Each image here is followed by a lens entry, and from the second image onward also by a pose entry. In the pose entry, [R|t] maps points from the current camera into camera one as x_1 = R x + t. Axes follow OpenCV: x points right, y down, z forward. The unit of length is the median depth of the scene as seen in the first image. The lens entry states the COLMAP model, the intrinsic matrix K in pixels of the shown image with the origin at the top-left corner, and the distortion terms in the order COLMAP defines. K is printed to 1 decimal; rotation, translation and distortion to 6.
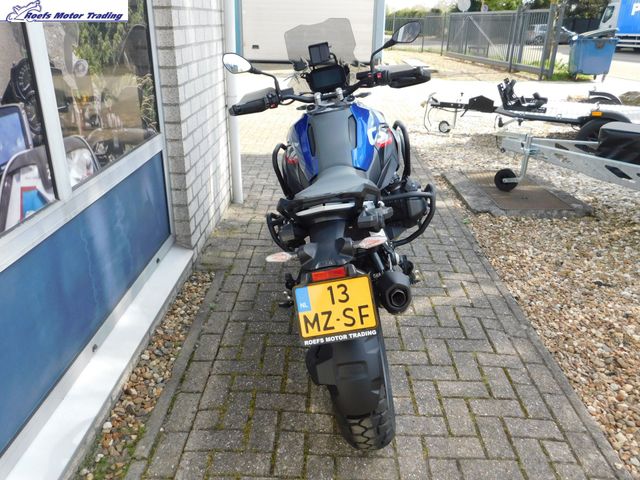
lens RADIAL K [[520.4, 0, 320.3], [0, 520.4, 240.4], [0, 0, 1]] dist [-0.007999, -0.005807]
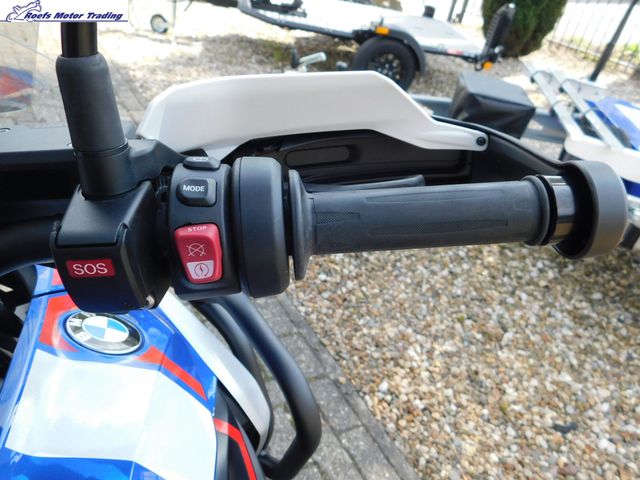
lens RADIAL K [[520.4, 0, 320.5], [0, 520.4, 239.9], [0, 0, 1]] dist [-0.007999, -0.005807]
pose [[0.842853, -0.162792, 0.512929, 0.070743], [0.037937, 0.968750, 0.245120, -0.279710], [-0.536804, -0.187141, 0.822690, 0.770295]]
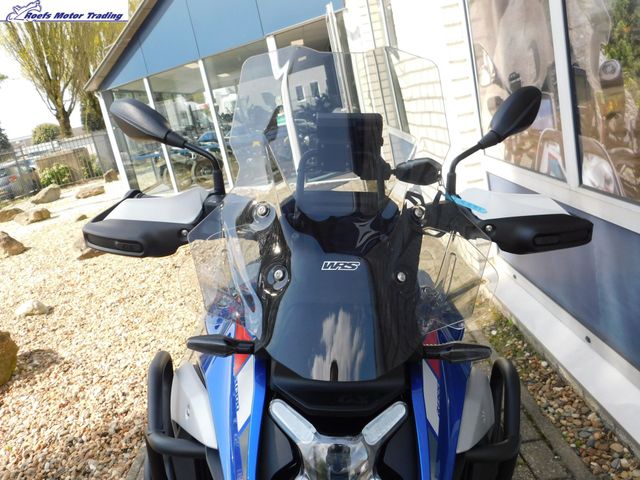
lens RADIAL K [[557.5, 0, 320.2], [0, 557.5, 238.2], [0, 0, 1]] dist [-0.022041, 0.013524]
pose [[-0.981094, 0.193504, 0.003347, 0.023309], [0.157048, 0.785913, 0.598061, -0.479608], [0.113096, 0.587280, -0.801444, 1.206037]]
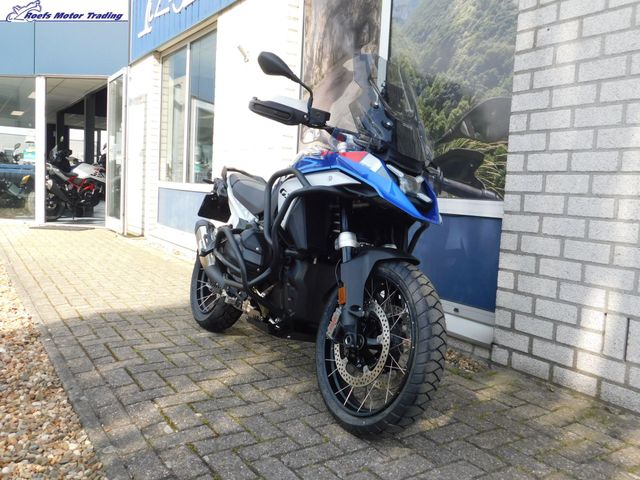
lens RADIAL K [[557.5, 0, 319.5], [0, 557.5, 238.0], [0, 0, 1]] dist [-0.022041, 0.013524]
pose [[-0.827723, -0.006337, -0.561102, 0.537006], [-0.275446, 0.875766, 0.396439, -0.448427], [0.488882, 0.482694, -0.726637, 1.570715]]
